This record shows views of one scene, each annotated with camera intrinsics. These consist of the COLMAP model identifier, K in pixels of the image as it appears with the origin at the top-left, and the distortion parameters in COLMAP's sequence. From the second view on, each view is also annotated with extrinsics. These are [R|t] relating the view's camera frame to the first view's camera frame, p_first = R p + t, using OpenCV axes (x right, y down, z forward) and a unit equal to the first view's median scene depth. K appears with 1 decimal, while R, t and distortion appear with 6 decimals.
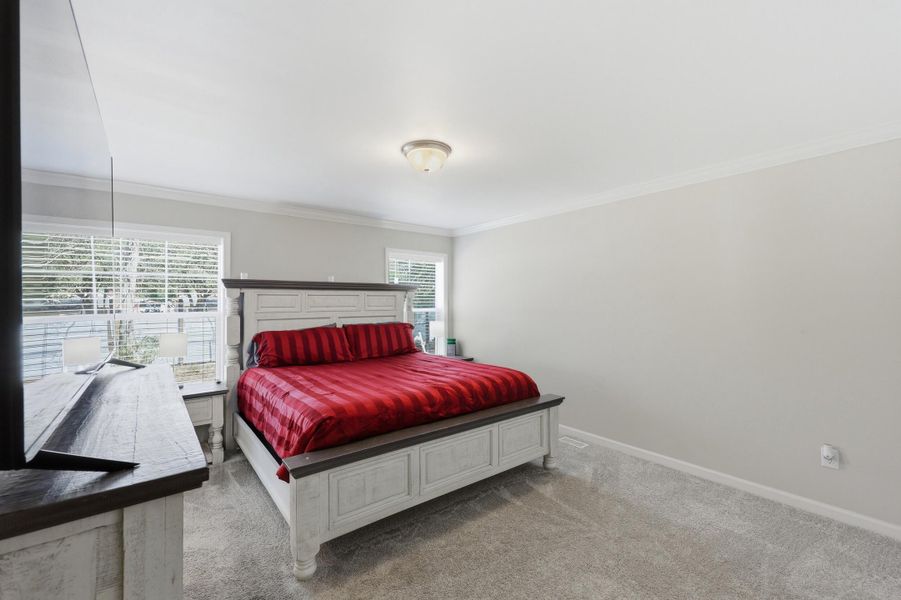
lens RADIAL K [[369.8, 0, 445.1], [0, 369.8, 303.8], [0, 0, 1]] dist [0.003766, 0.000093]
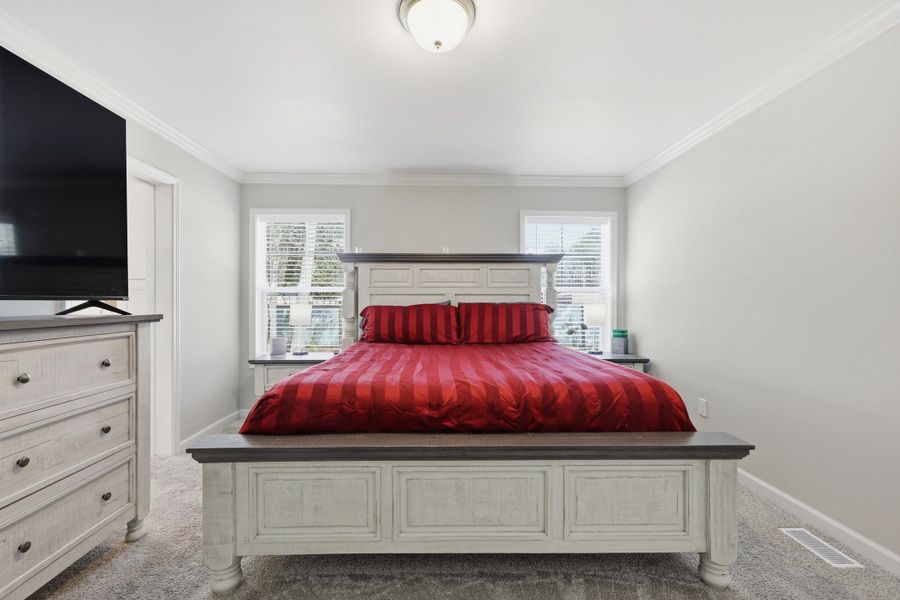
lens RADIAL K [[369.4, 0, 444.6], [0, 369.4, 303.8], [0, 0, 1]] dist [0.003766, 0.000093]
pose [[0.807695, 0.010065, -0.589514, 0.228483], [-0.007927, 0.999949, 0.006210, 0.059676], [0.589547, -0.000343, 0.807734, 0.318420]]
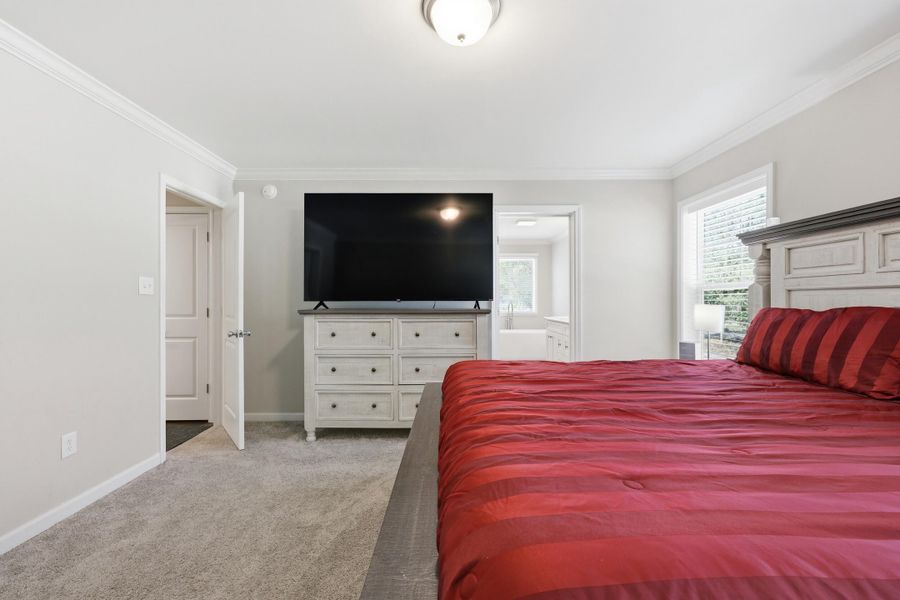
lens RADIAL K [[360.3, 0, 447.3], [0, 360.3, 301.3], [0, 0, 1]] dist [0.001156, 0.000014]
pose [[-0.607160, 0.008489, -0.794534, 0.297422], [0.001521, 0.999954, 0.009521, 0.054521], [0.794578, 0.004573, -0.607144, 0.901195]]
